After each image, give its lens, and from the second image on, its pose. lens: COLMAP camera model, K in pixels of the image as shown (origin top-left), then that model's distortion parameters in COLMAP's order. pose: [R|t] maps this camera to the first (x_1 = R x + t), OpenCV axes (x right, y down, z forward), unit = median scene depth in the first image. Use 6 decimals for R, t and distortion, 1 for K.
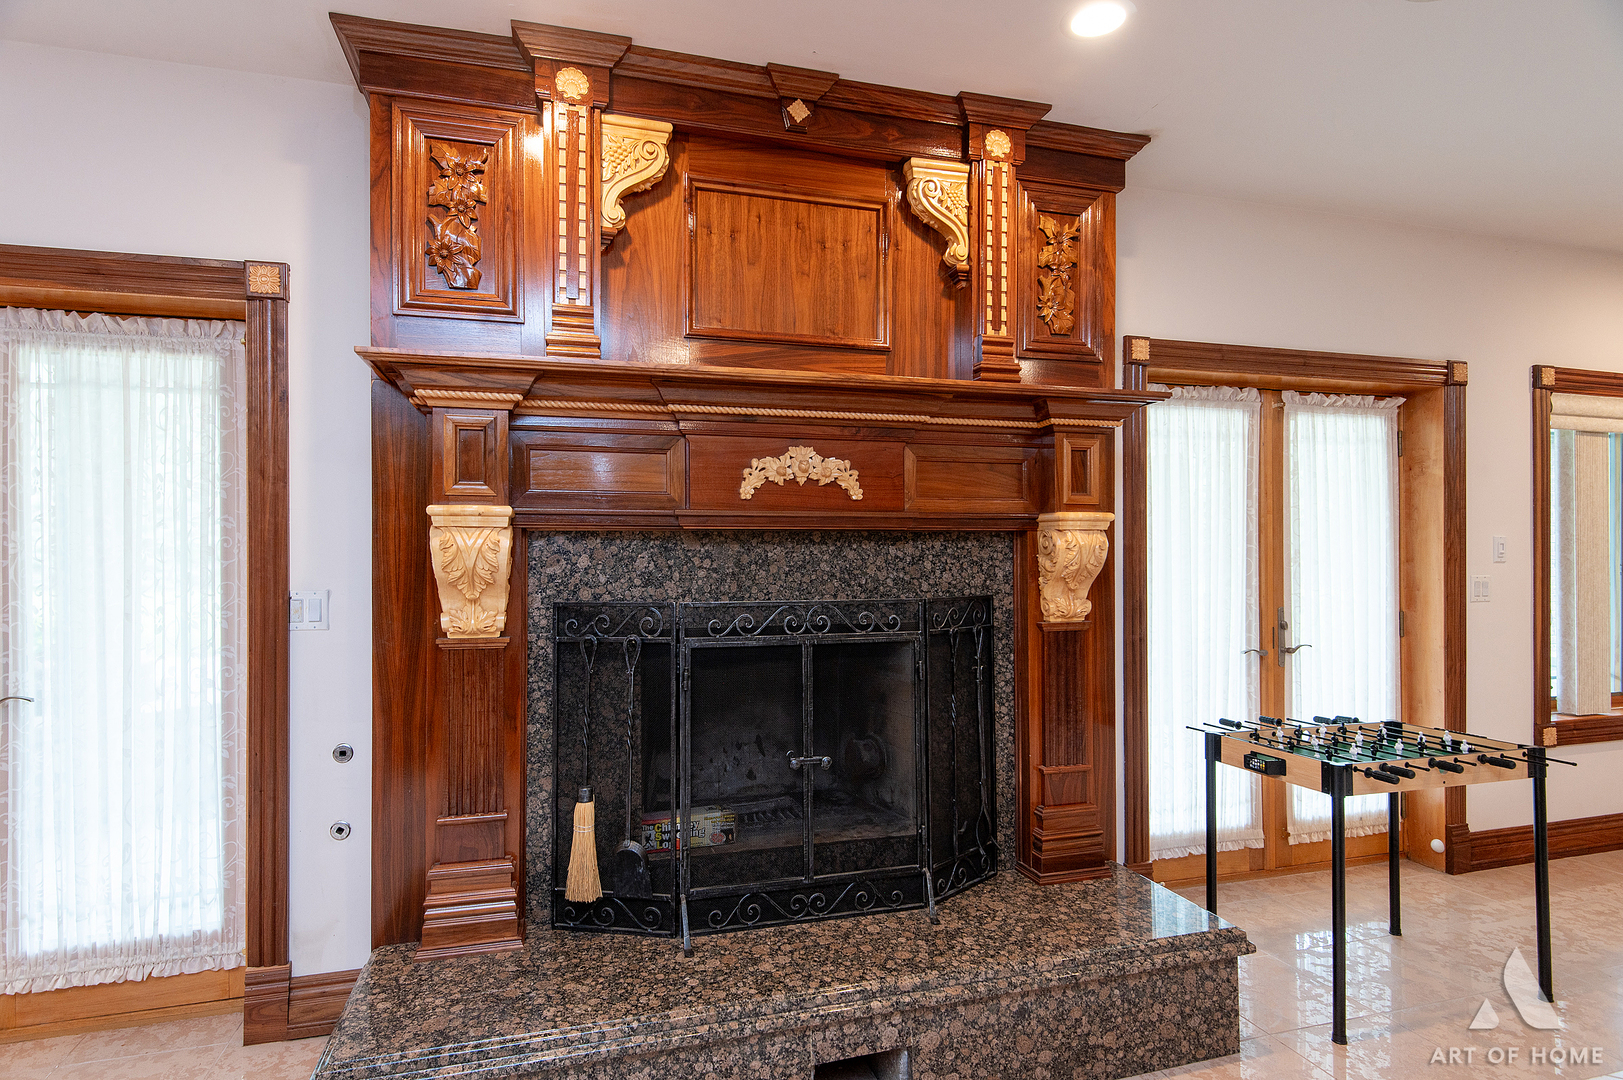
lens RADIAL K [[898.8, 0, 813.7], [0, 898.8, 553.5], [0, 0, 1]] dist [-0.009021, -0.001857]
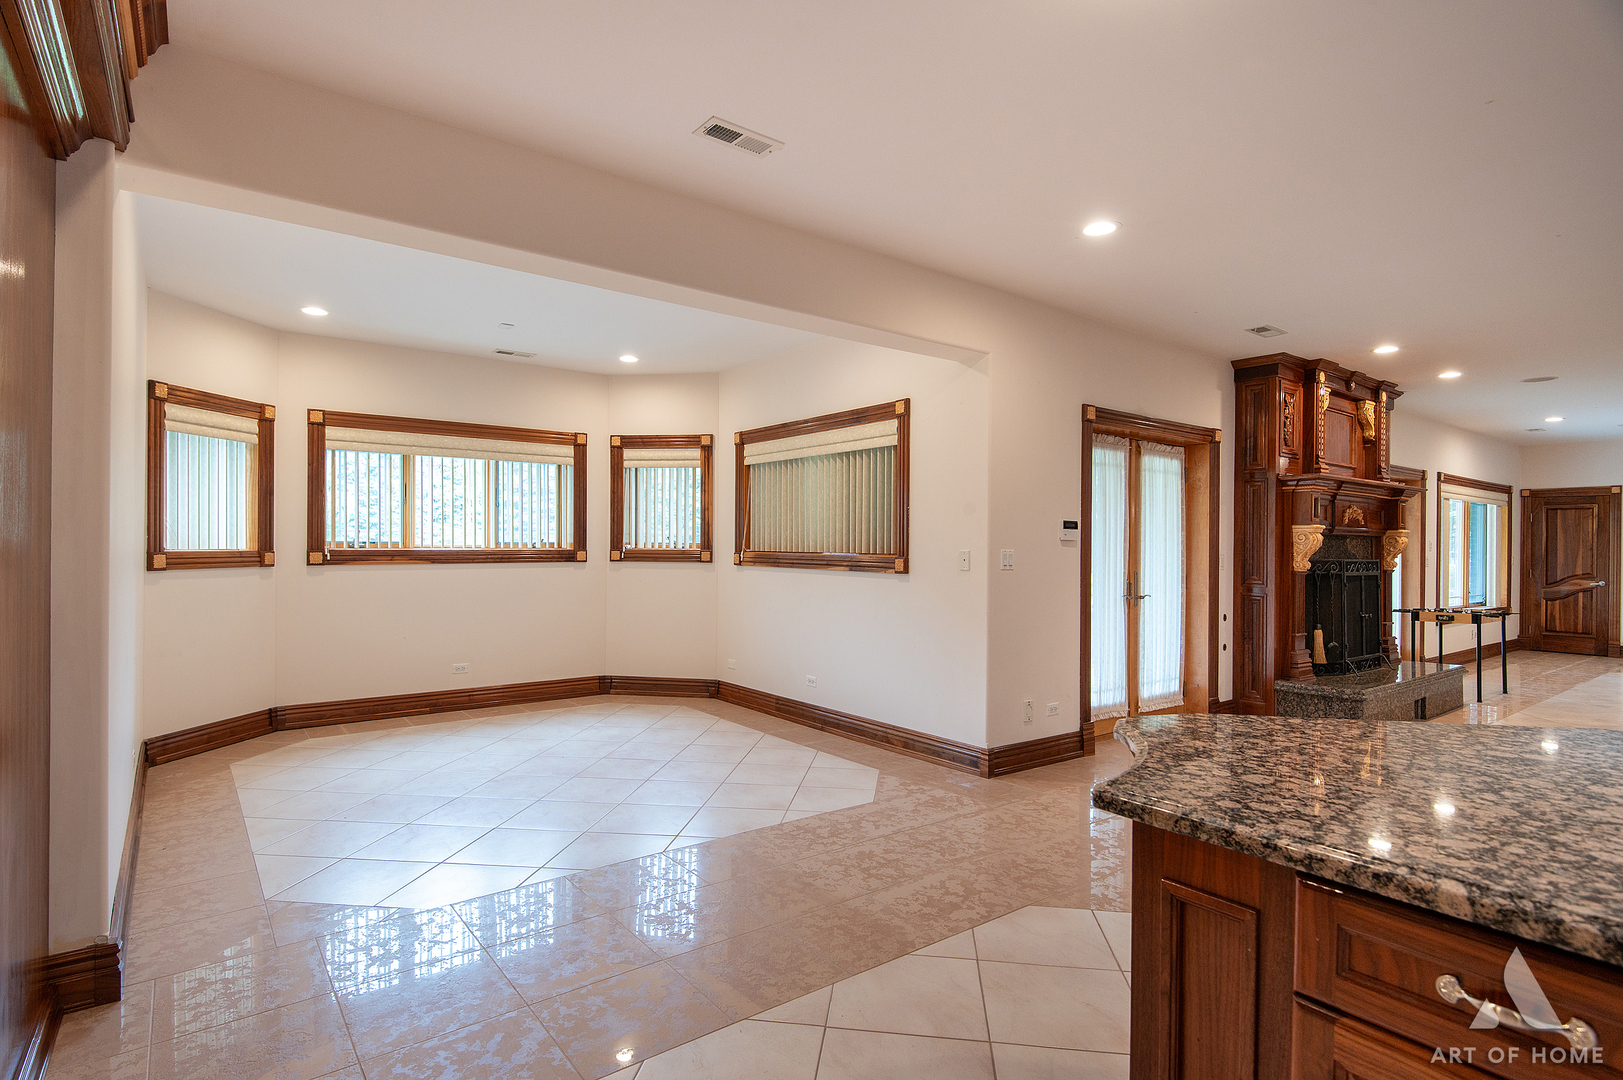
lens RADIAL K [[794.8, 0, 802.7], [0, 794.8, 540.4], [0, 0, 1]] dist [0.031897, -0.001543]
pose [[0.936646, 0.023104, 0.349514, -1.999449], [-0.029957, 0.999450, 0.014213, 0.002819], [-0.348994, -0.023783, 0.936823, -0.600683]]
